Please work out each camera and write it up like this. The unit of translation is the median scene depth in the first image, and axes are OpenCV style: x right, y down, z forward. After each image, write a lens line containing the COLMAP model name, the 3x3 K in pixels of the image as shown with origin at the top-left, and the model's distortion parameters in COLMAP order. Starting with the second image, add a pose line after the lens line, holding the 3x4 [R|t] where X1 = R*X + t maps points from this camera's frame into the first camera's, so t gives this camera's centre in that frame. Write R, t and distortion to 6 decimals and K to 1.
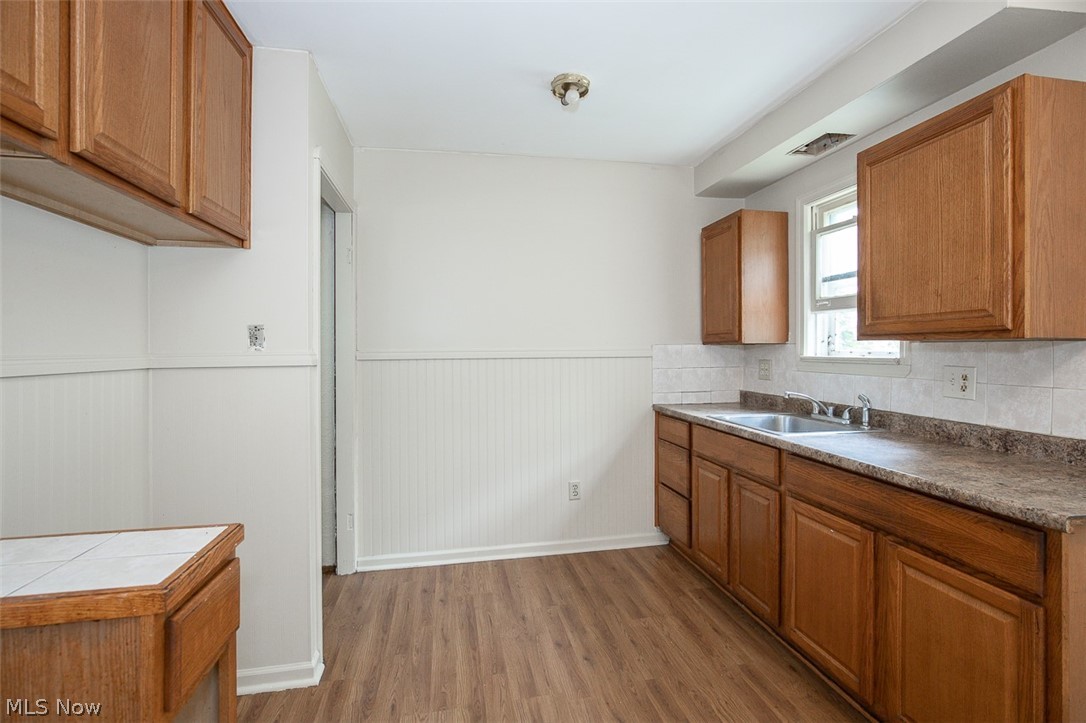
lens RADIAL K [[492.3, 0, 545.6], [0, 492.3, 344.9], [0, 0, 1]] dist [0.000358, 0.000061]
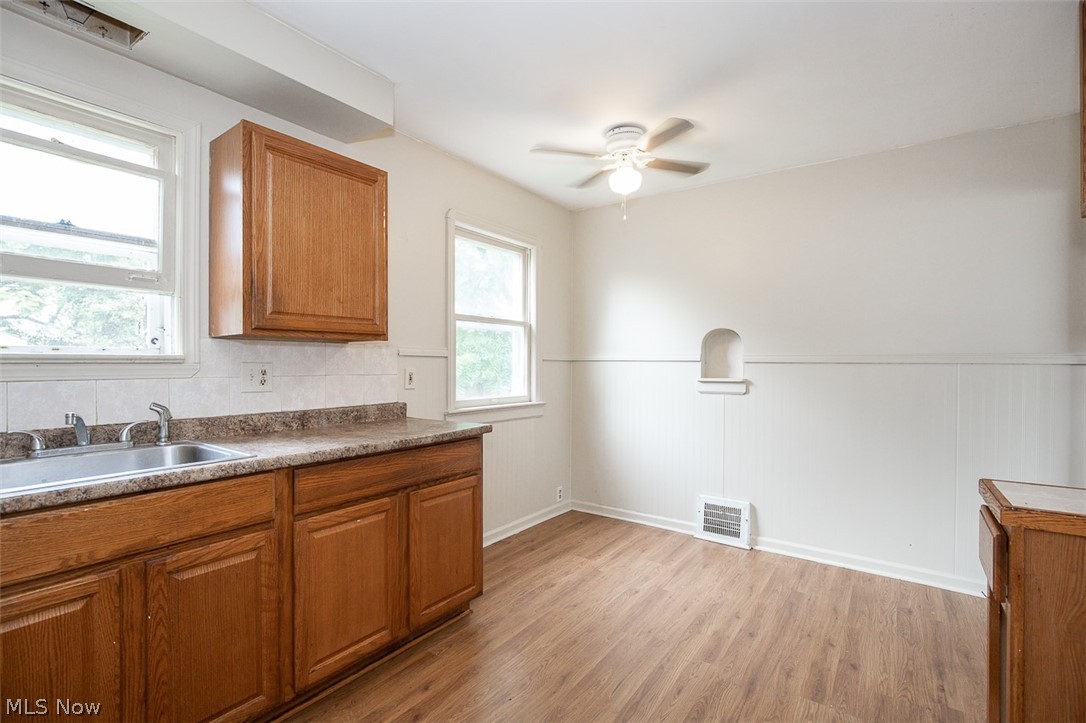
lens RADIAL K [[500.6, 0, 543.0], [0, 500.6, 361.5], [0, 0, 1]] dist [0.000459, 0.000465]
pose [[-0.681680, 0.002949, 0.731644, -0.431744], [-0.004572, 0.999955, -0.008289, 0.050835], [-0.731636, -0.008995, -0.681636, 1.390302]]
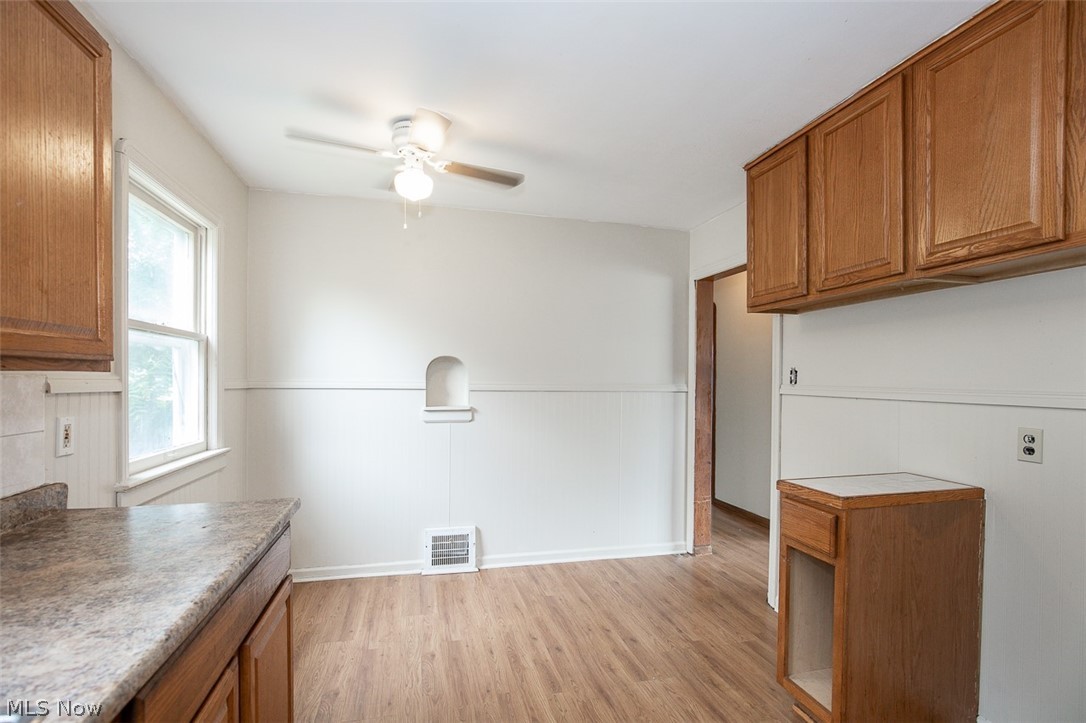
lens RADIAL K [[504.6, 0, 542.0], [0, 504.6, 383.8], [0, 0, 1]] dist [-0.000111, 0.000110]
pose [[-0.998860, -0.003973, -0.047579, 0.242882], [-0.004223, 0.999978, 0.005137, -0.001593], [0.047557, 0.005332, -0.998854, 1.503603]]
